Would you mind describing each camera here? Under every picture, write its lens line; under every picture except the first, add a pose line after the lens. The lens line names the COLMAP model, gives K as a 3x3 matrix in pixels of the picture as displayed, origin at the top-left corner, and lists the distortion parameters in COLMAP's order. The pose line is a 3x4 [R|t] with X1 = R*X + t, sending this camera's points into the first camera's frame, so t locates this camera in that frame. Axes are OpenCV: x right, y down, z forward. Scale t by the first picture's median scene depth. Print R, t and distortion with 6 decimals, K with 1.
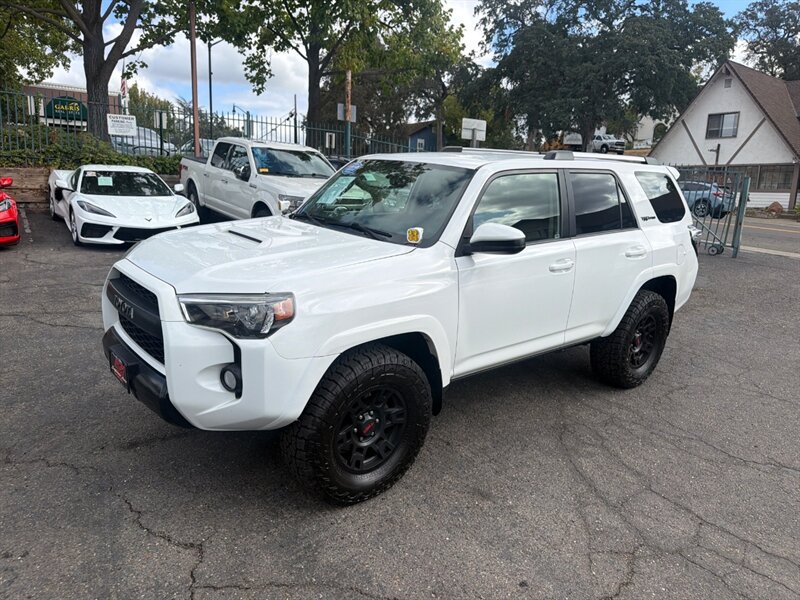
lens RADIAL K [[564.6, 0, 400.6], [0, 564.6, 308.0], [0, 0, 1]] dist [0.032845, -0.042696]
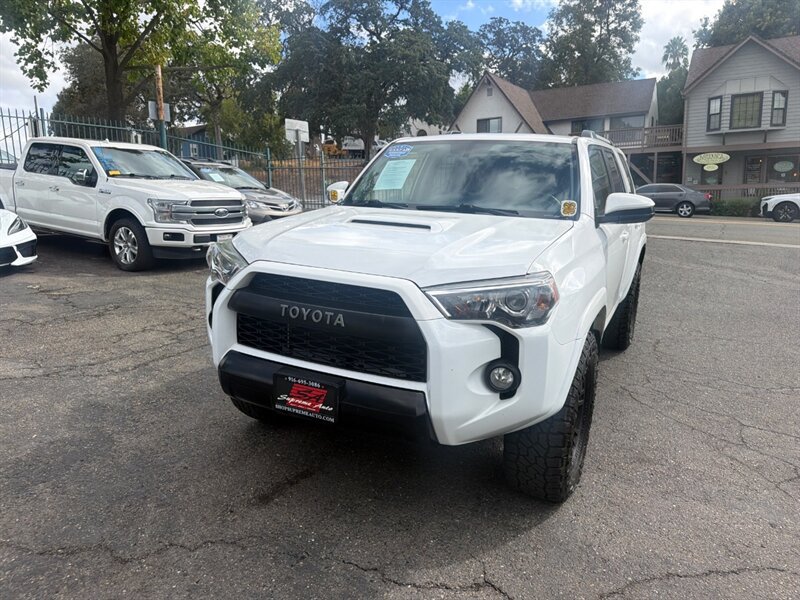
lens RADIAL K [[565.6, 0, 400.0], [0, 565.6, 300.0], [0, 0, 1]] dist [0.028591, -0.046770]
pose [[0.921591, -0.113082, 0.371326, -0.169417], [0.122014, 0.992528, -0.000564, -0.002287], [-0.368488, 0.045827, 0.928502, 0.058059]]
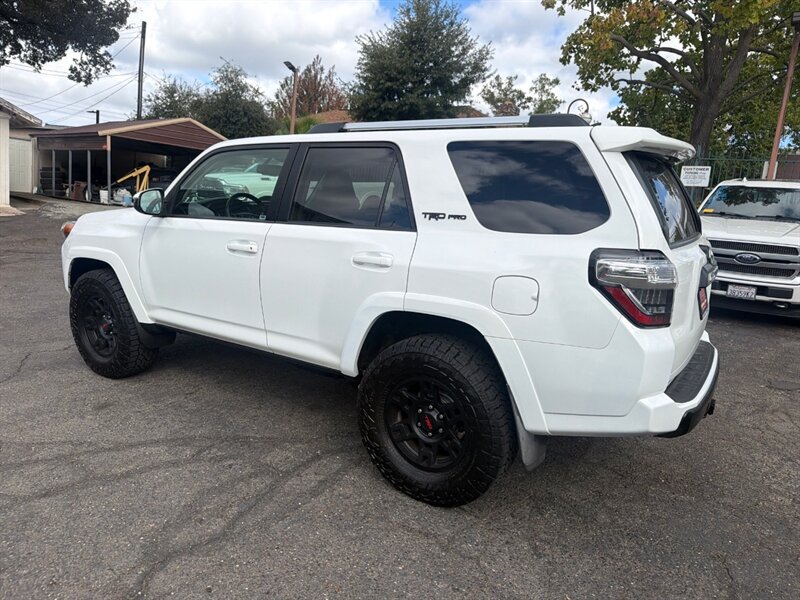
lens RADIAL K [[564.6, 0, 400.6], [0, 564.6, 308.0], [0, 0, 1]] dist [0.032845, -0.042696]
pose [[0.281307, 0.155613, -0.946917, 0.404927], [-0.276482, 0.958064, 0.075309, -0.039933], [0.918926, 0.240621, 0.312534, 0.324174]]
